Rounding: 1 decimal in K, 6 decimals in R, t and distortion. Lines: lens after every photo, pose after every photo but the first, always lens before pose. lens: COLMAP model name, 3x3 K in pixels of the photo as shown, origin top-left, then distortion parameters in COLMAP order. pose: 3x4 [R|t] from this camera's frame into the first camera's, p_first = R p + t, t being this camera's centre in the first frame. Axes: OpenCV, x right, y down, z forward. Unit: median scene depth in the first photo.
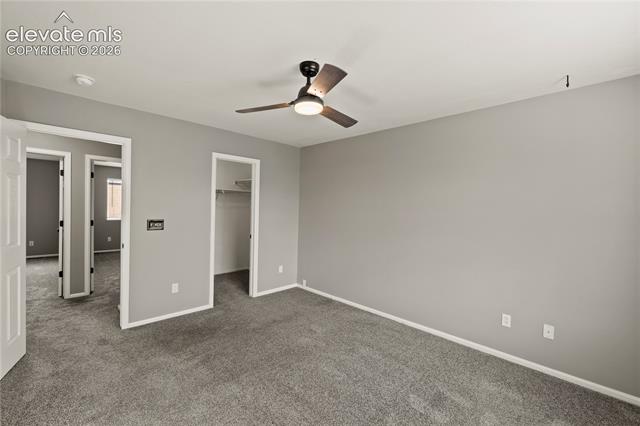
lens RADIAL K [[271.7, 0, 319.0], [0, 271.7, 210.6], [0, 0, 1]] dist [-0.001153, -0.000077]
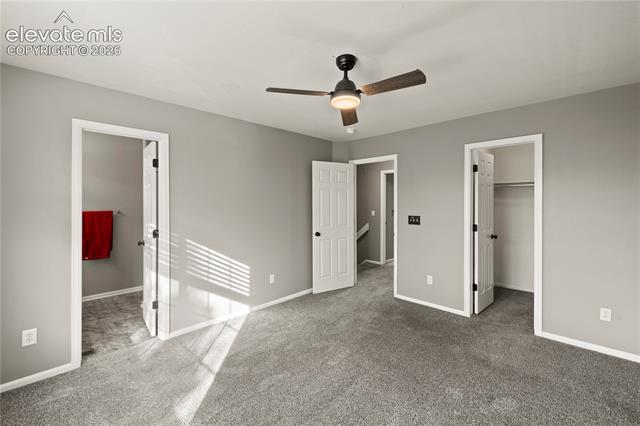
lens RADIAL K [[271.7, 0, 319.4], [0, 271.7, 208.3], [0, 0, 1]] dist [-0.001153, -0.000077]
pose [[0.006741, -0.002209, -0.999975, 0.552894], [-0.011077, 0.999936, -0.002283, 0.006884], [0.999916, 0.011092, 0.006716, 0.550148]]
